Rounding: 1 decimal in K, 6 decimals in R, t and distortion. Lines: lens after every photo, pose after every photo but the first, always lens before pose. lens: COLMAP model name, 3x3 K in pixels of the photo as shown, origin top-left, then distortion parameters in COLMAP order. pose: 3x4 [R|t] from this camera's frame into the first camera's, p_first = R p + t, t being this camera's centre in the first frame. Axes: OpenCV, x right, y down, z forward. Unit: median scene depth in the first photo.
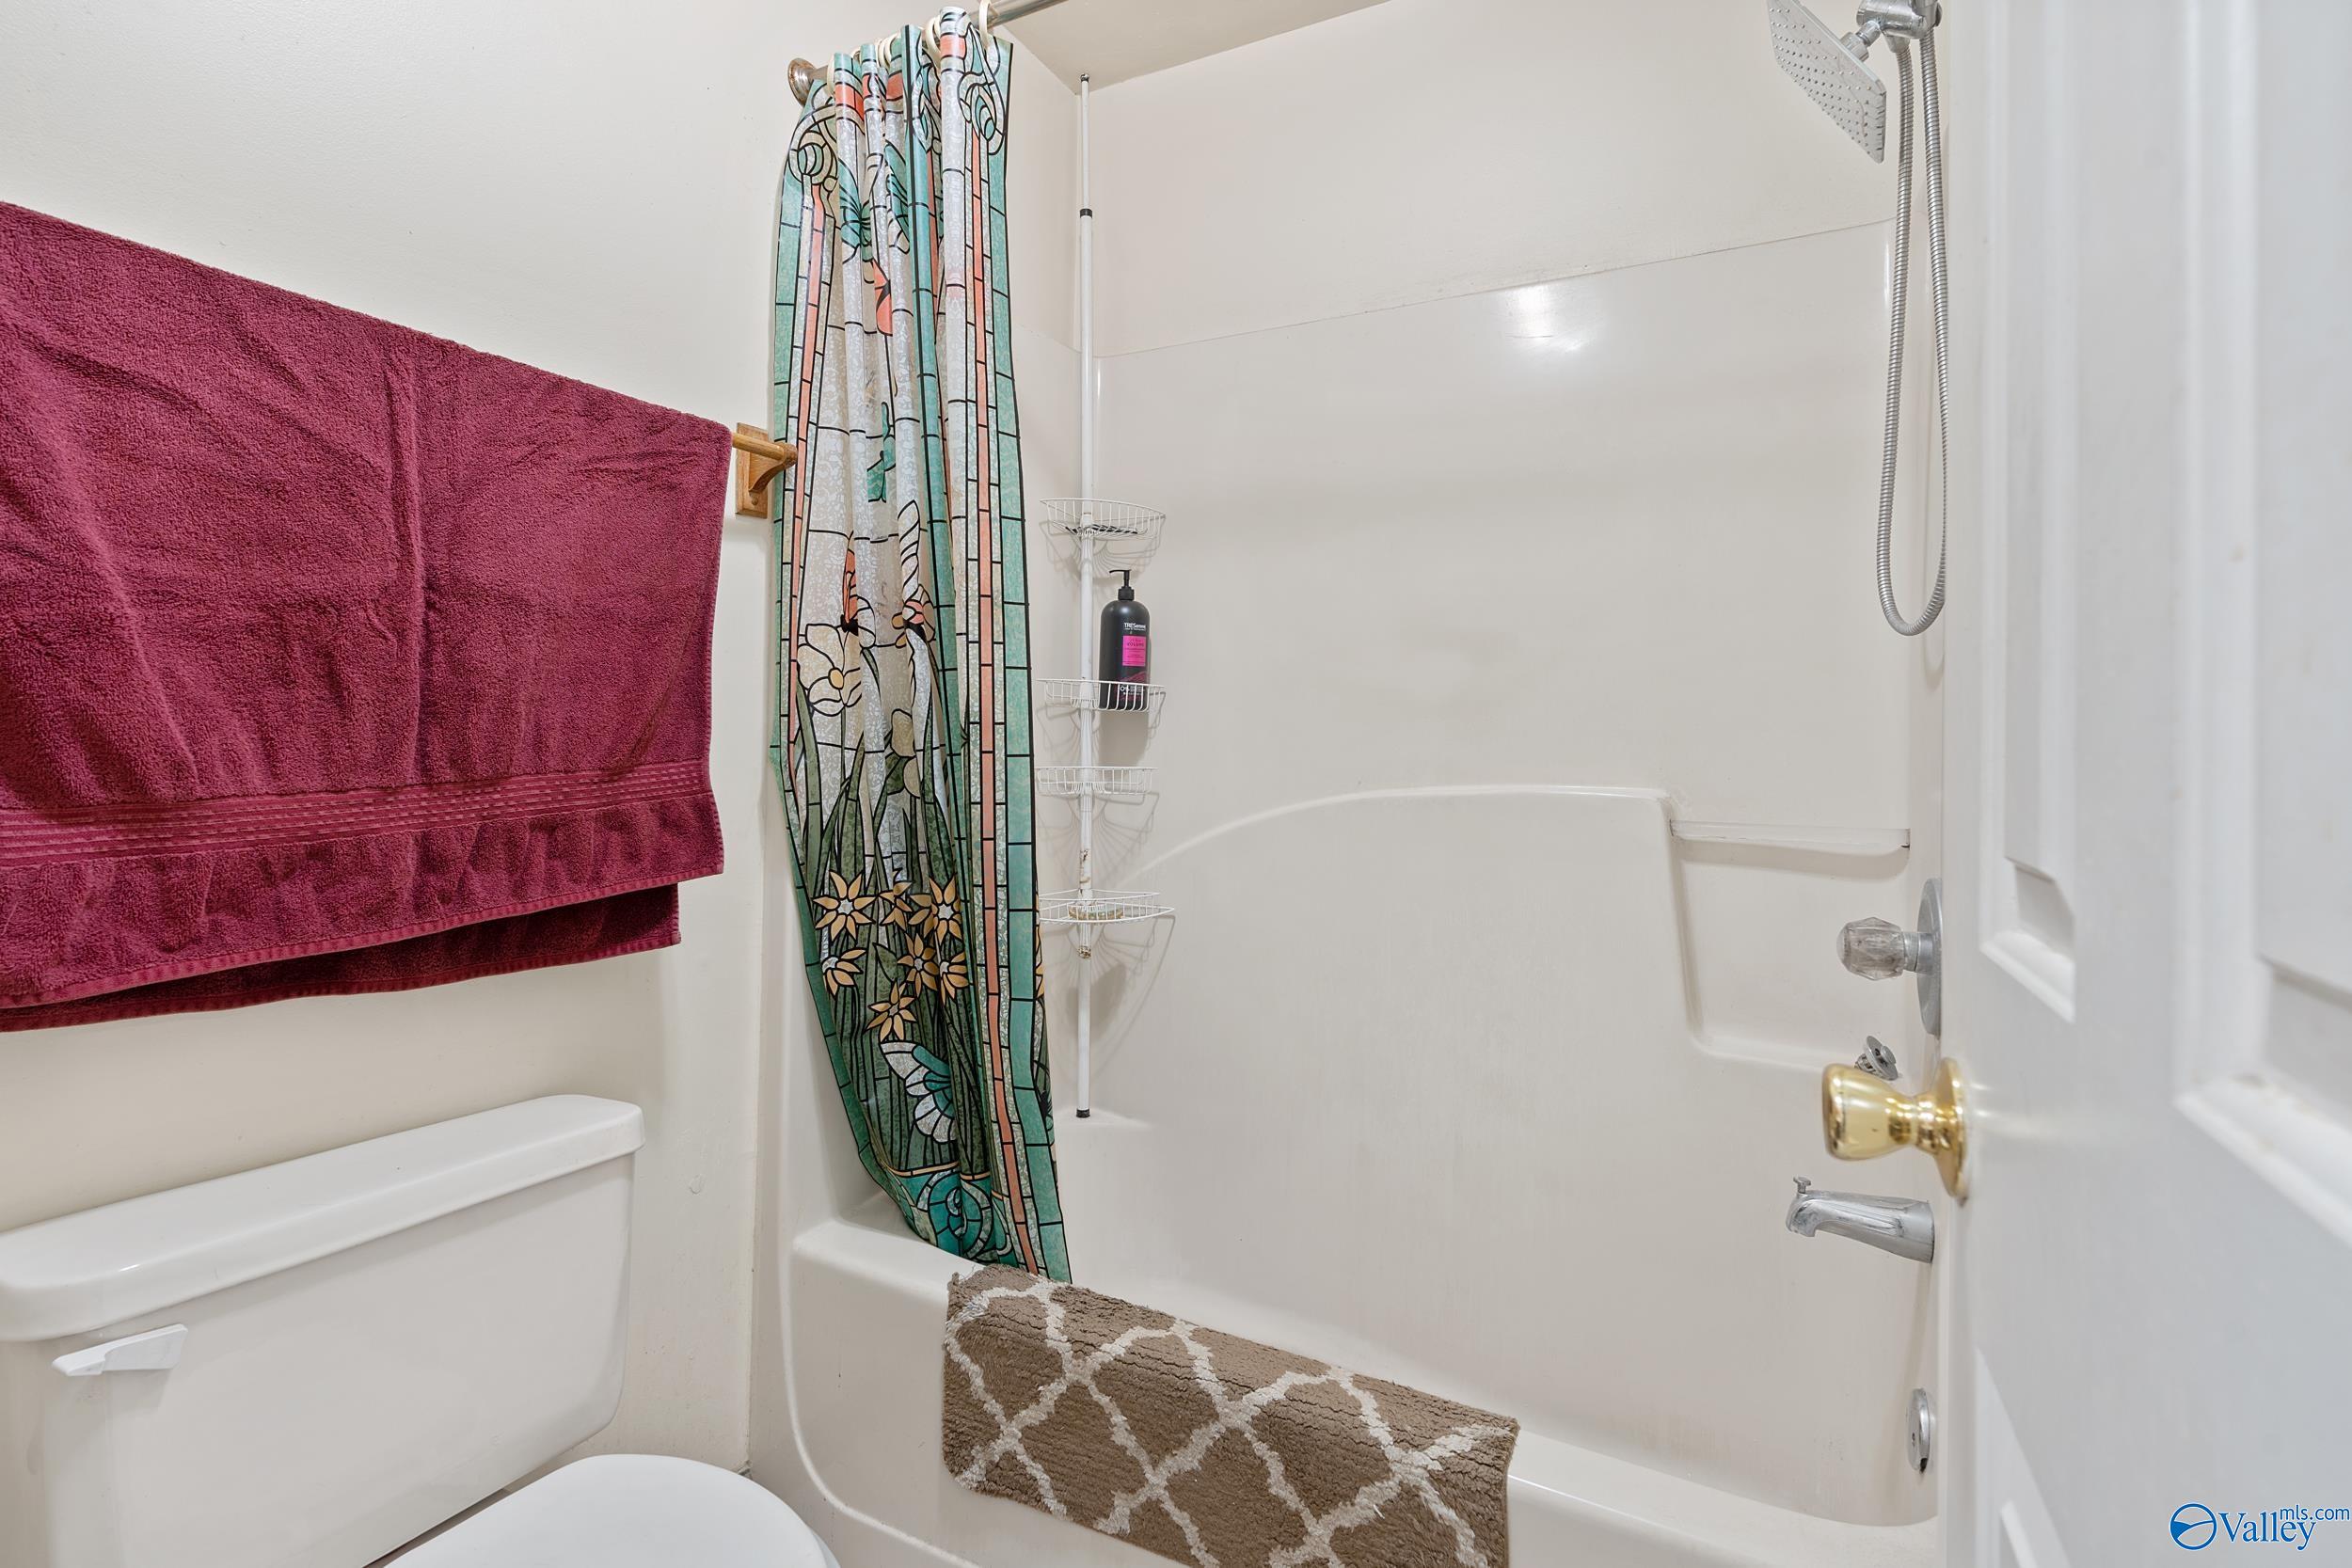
lens RADIAL K [[1084.4, 0, 1177.3], [0, 1084.4, 769.2], [0, 0, 1]] dist [-0.011362, -0.000046]
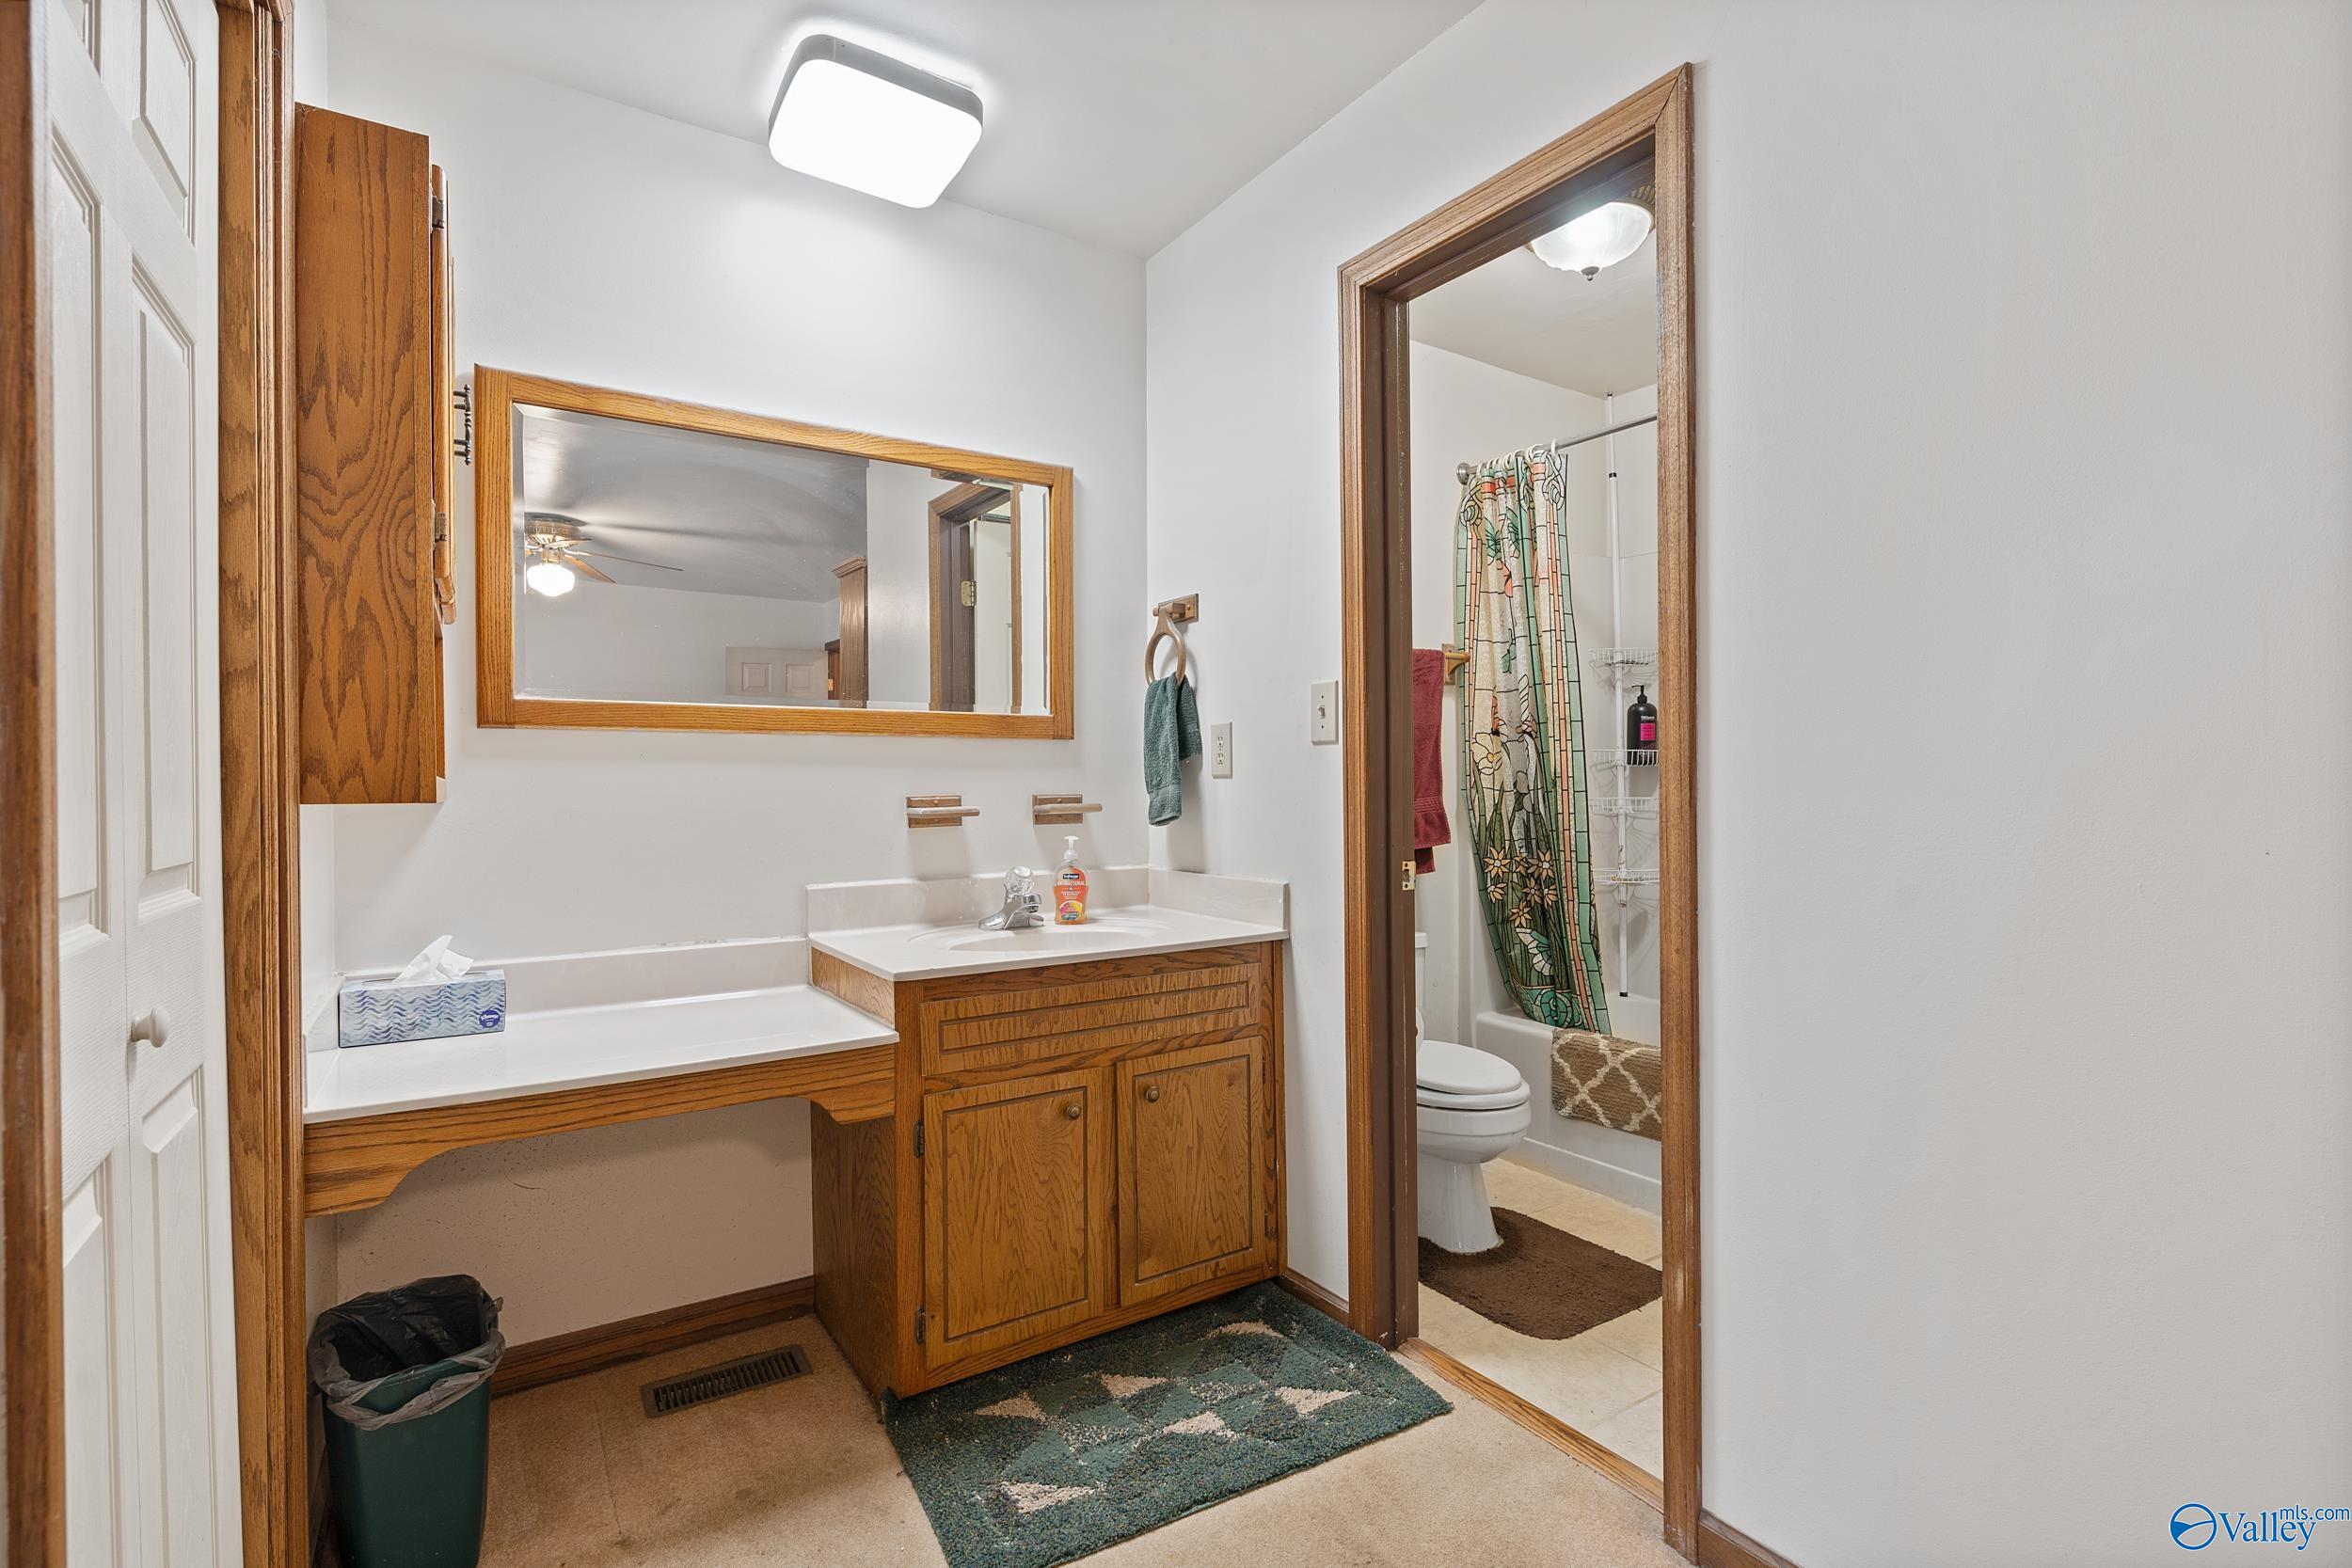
lens RADIAL K [[1084.4, 0, 1177.3], [0, 1084.4, 769.2], [0, 0, 1]] dist [-0.011362, -0.000046]
pose [[0.876873, -0.029200, -0.479834, 0.175874], [0.010208, 0.999059, -0.042144, 0.024303], [0.480613, 0.032057, 0.876347, -1.207150]]
